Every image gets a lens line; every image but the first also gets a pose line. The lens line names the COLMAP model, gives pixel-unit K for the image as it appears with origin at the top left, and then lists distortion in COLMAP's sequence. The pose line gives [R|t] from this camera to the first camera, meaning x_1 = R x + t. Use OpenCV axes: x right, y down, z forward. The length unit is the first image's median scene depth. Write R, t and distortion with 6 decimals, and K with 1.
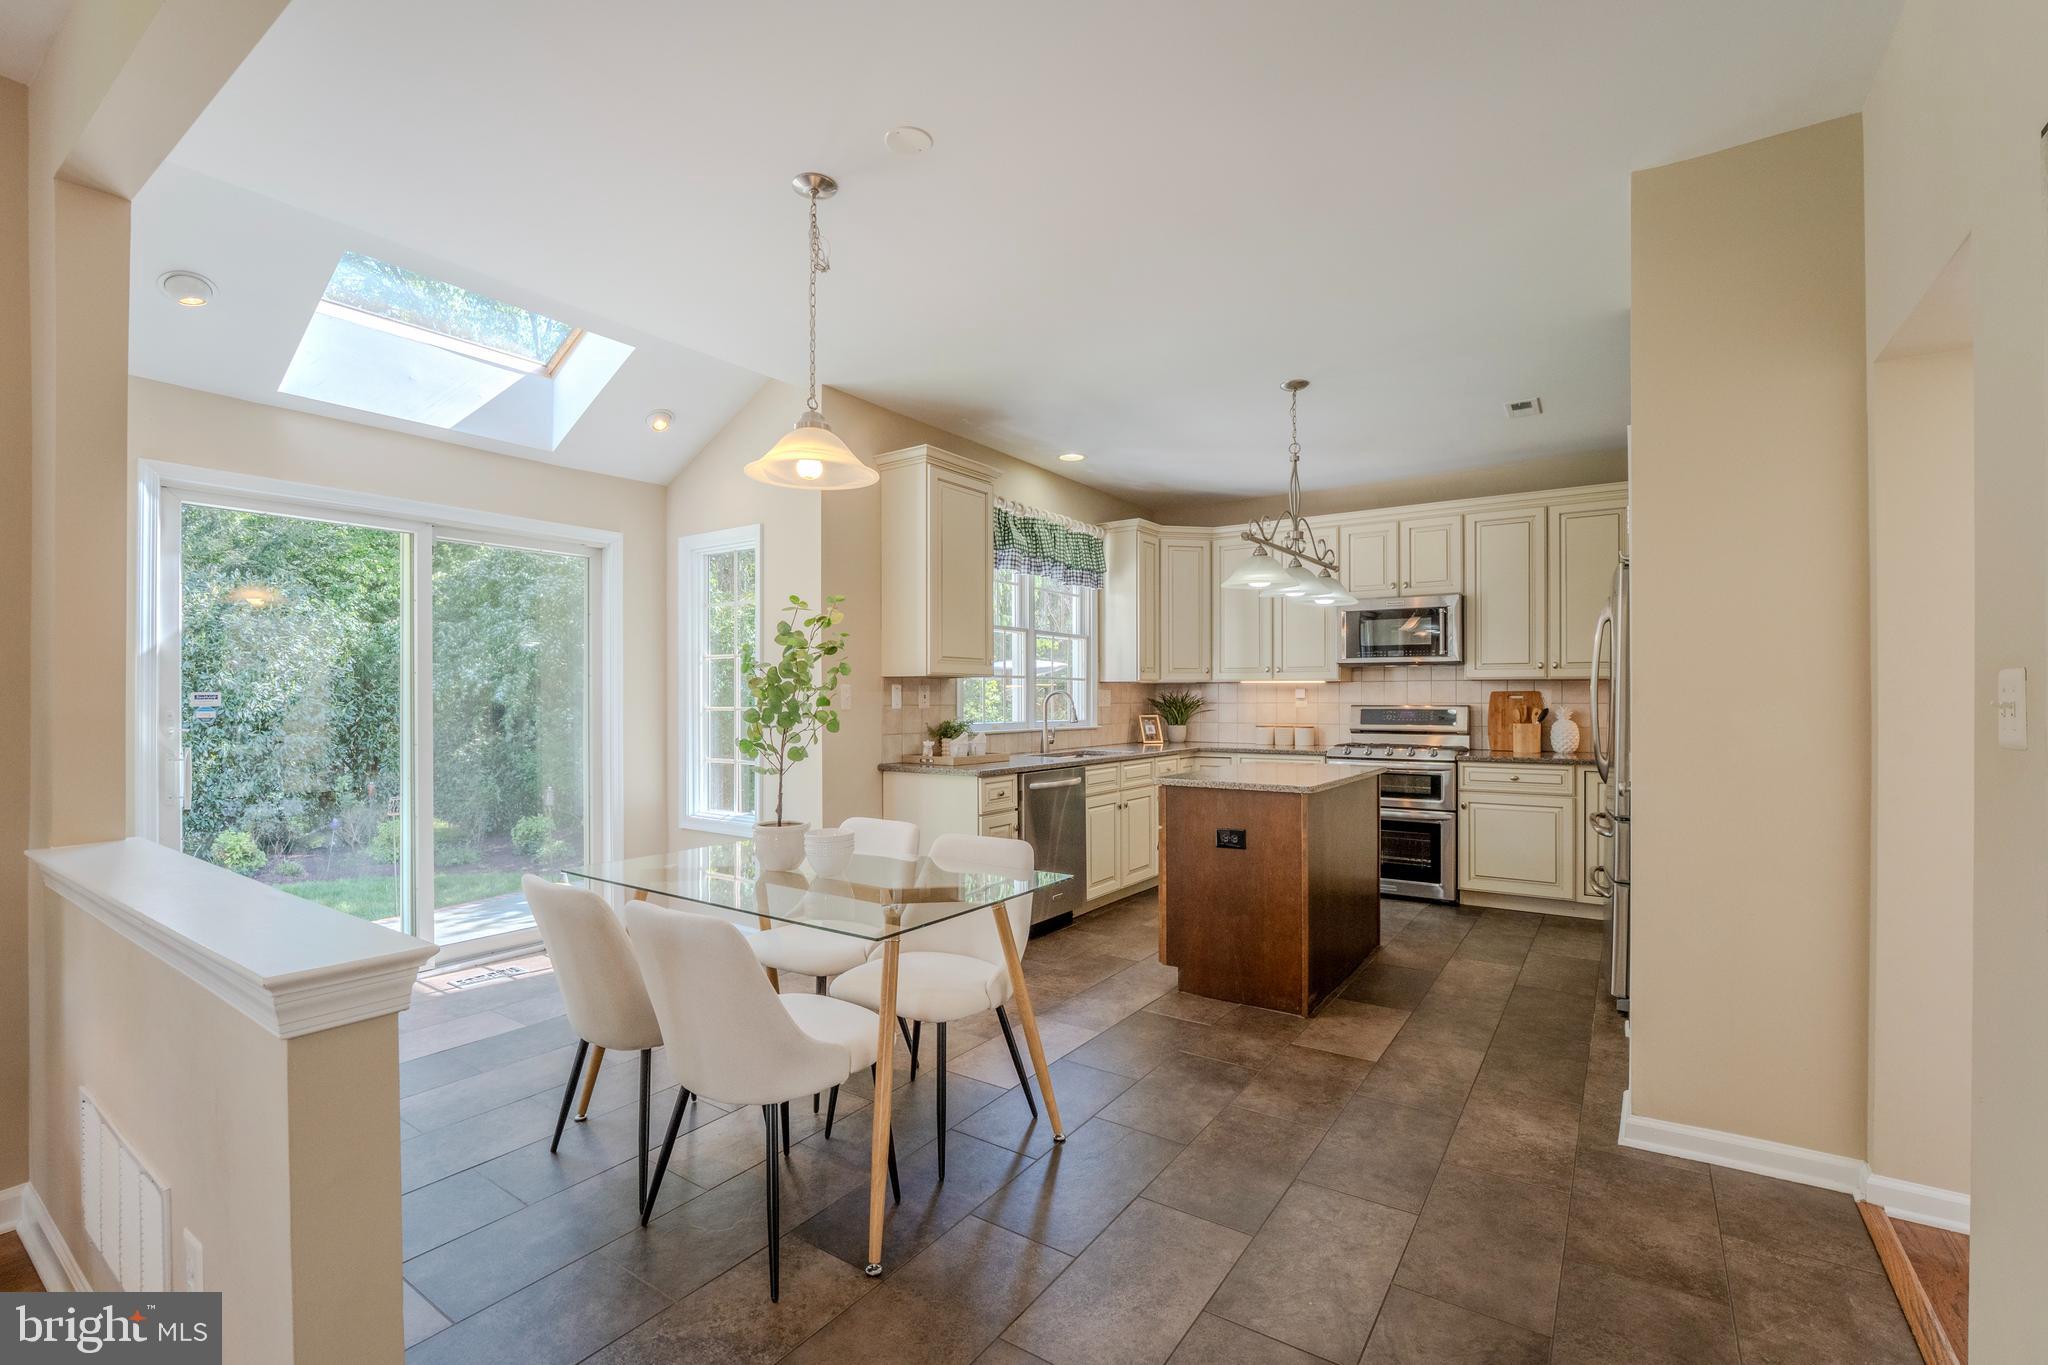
lens RADIAL K [[881.9, 0, 1021.7], [0, 881.9, 695.5], [0, 0, 1]] dist [-0.019130, 0.000667]
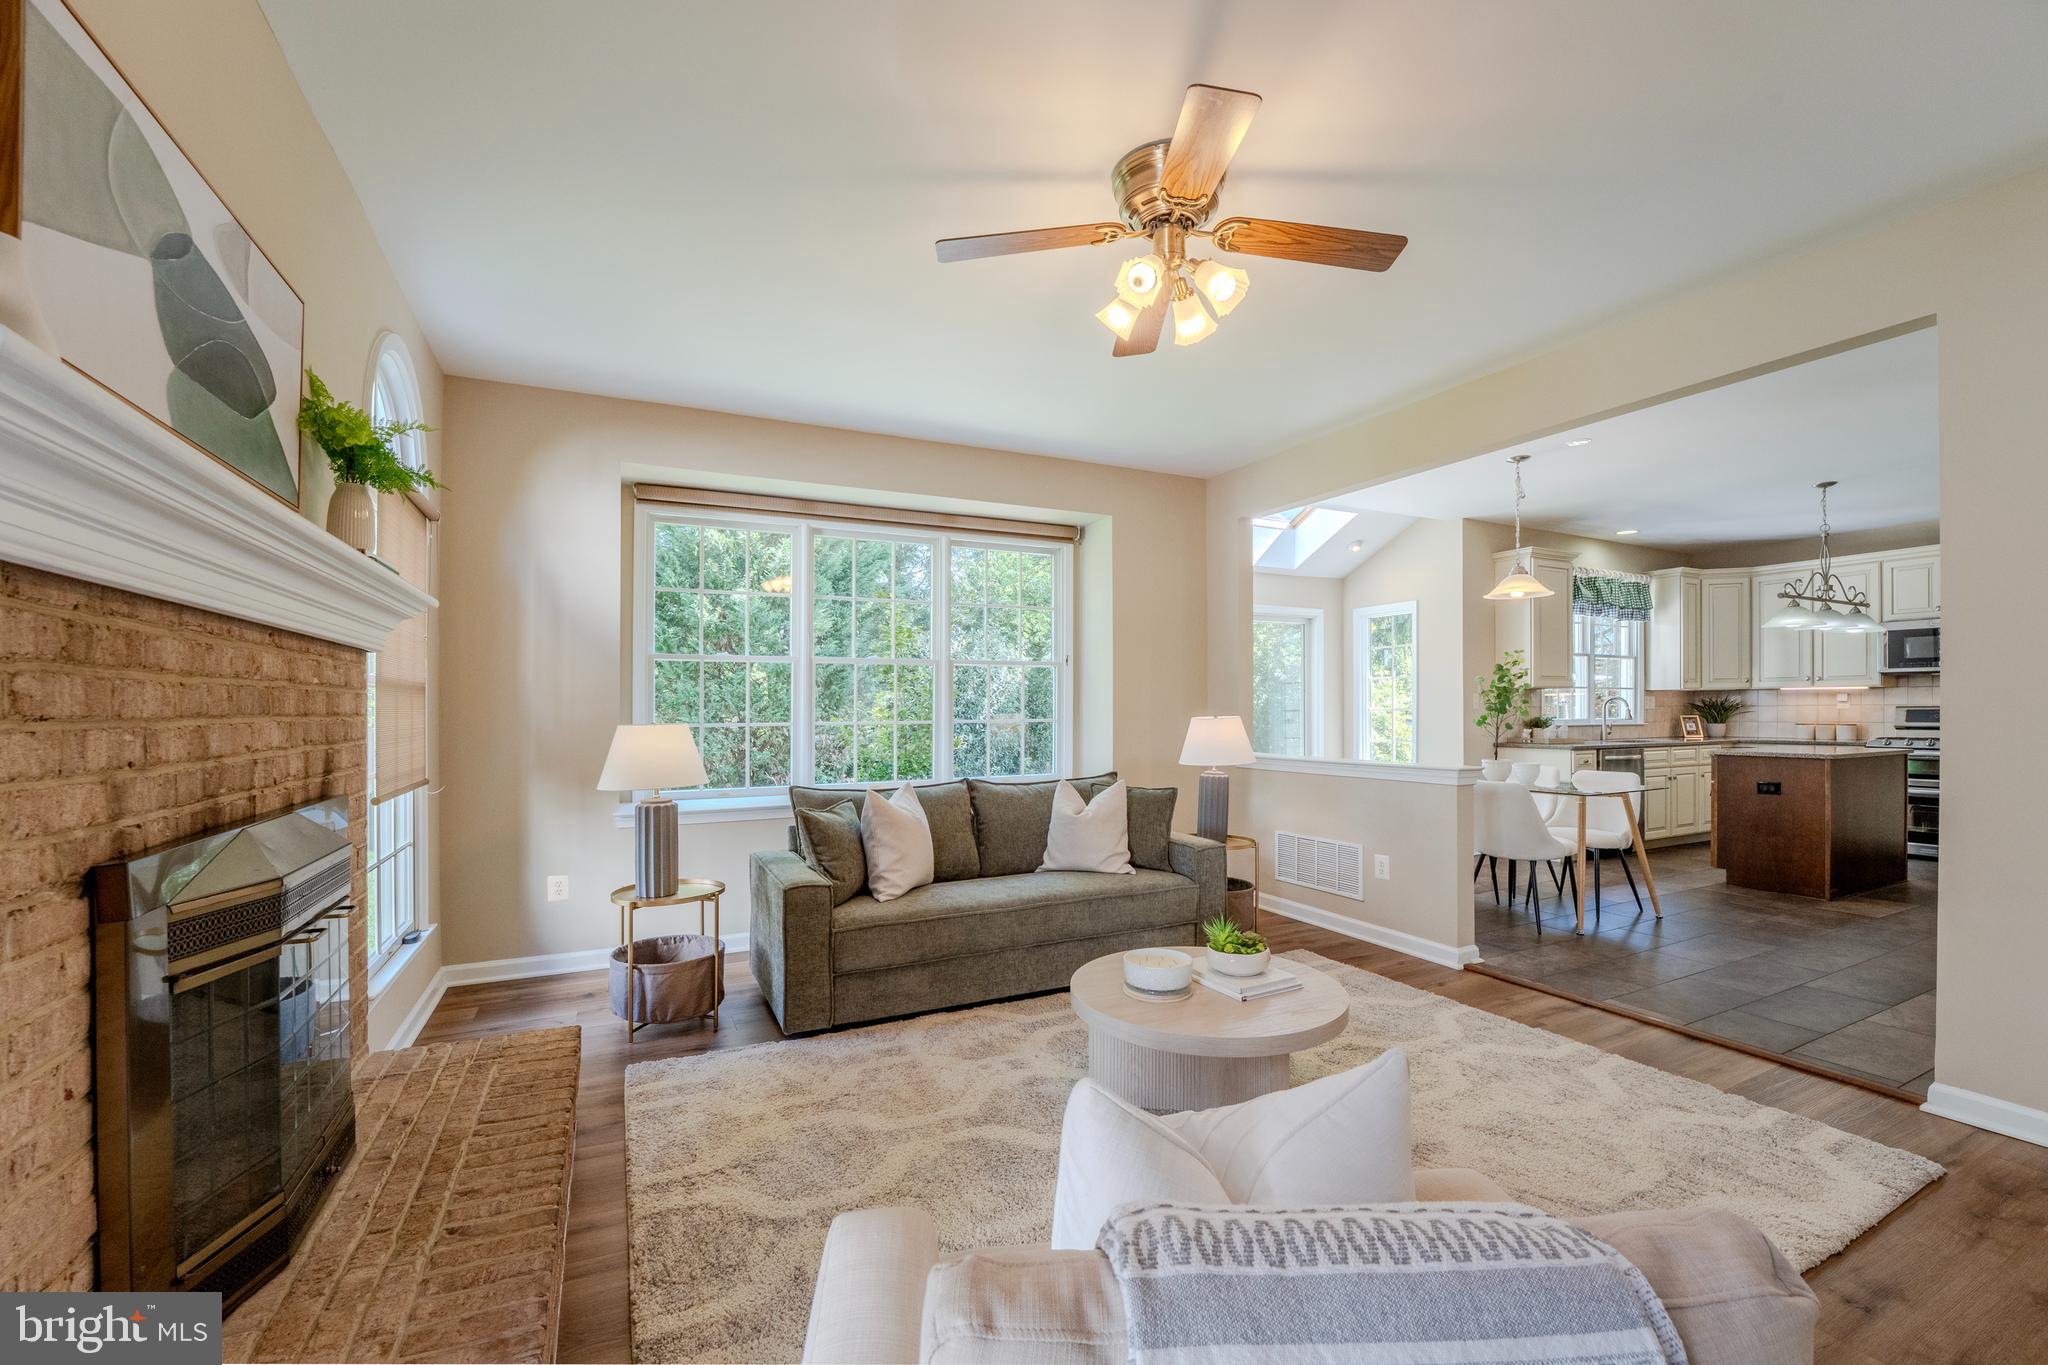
lens RADIAL K [[850.9, 0, 1021.7], [0, 850.9, 713.7], [0, 0, 1]] dist [-0.024132, 0.004313]
pose [[0.877507, -0.001458, -0.479561, -0.147408], [0.005350, 0.999963, 0.006751, 0.007404], [0.479533, -0.008490, 0.877483, -0.647543]]
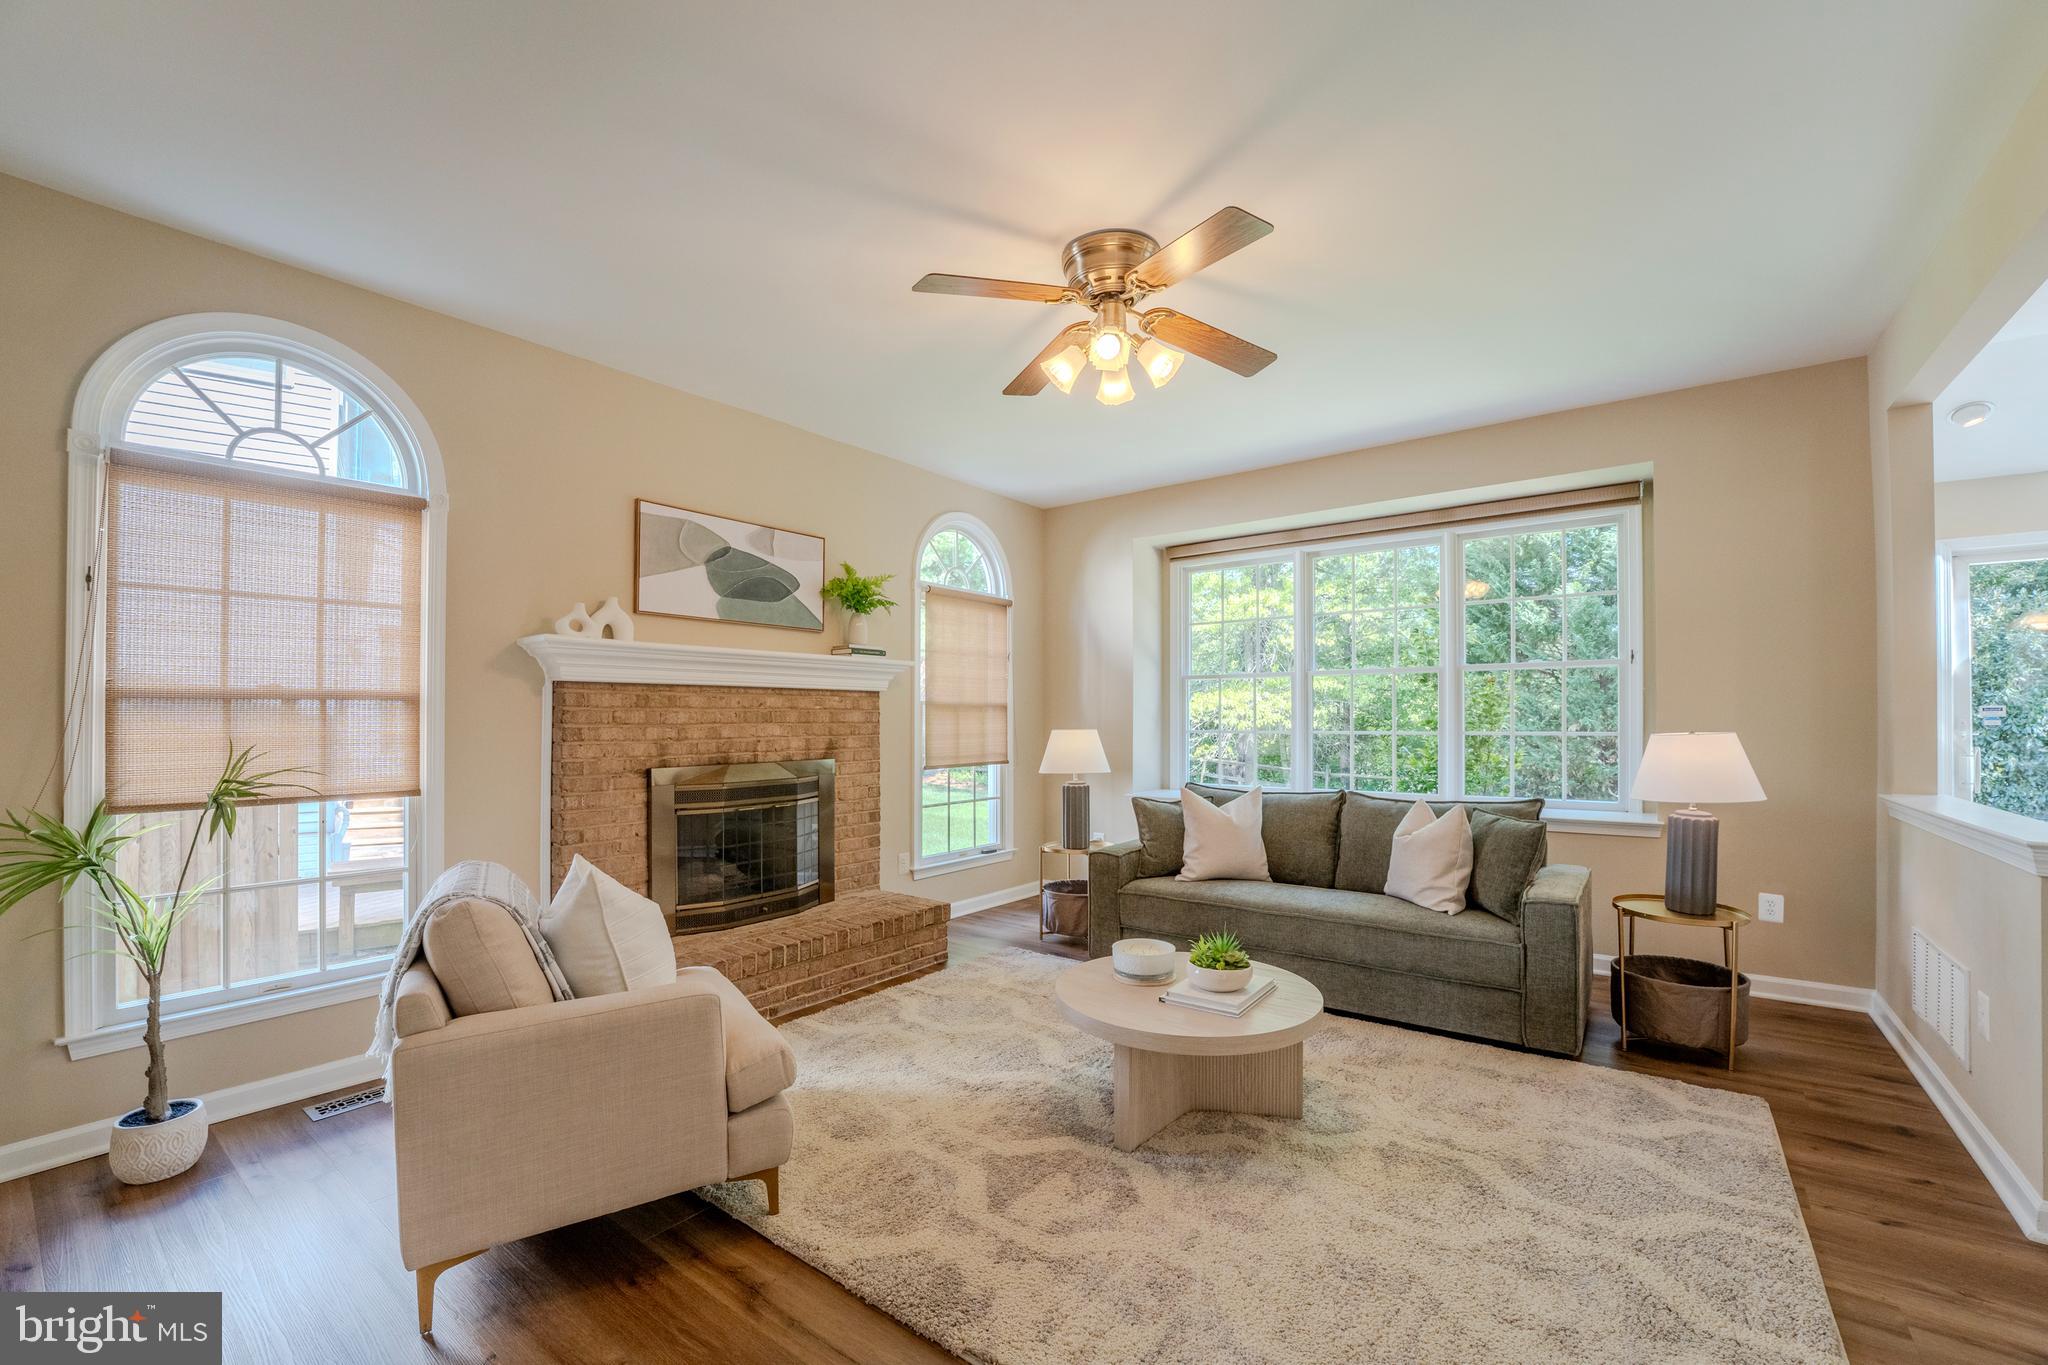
lens RADIAL K [[850.9, 0, 1013.3], [0, 850.9, 713.1], [0, 0, 1]] dist [-0.024132, 0.004313]
pose [[-0.050679, -0.006247, -0.998695, 0.227837], [0.003917, 0.999972, -0.006454, 0.005837], [0.998707, -0.004239, -0.050653, -0.244058]]
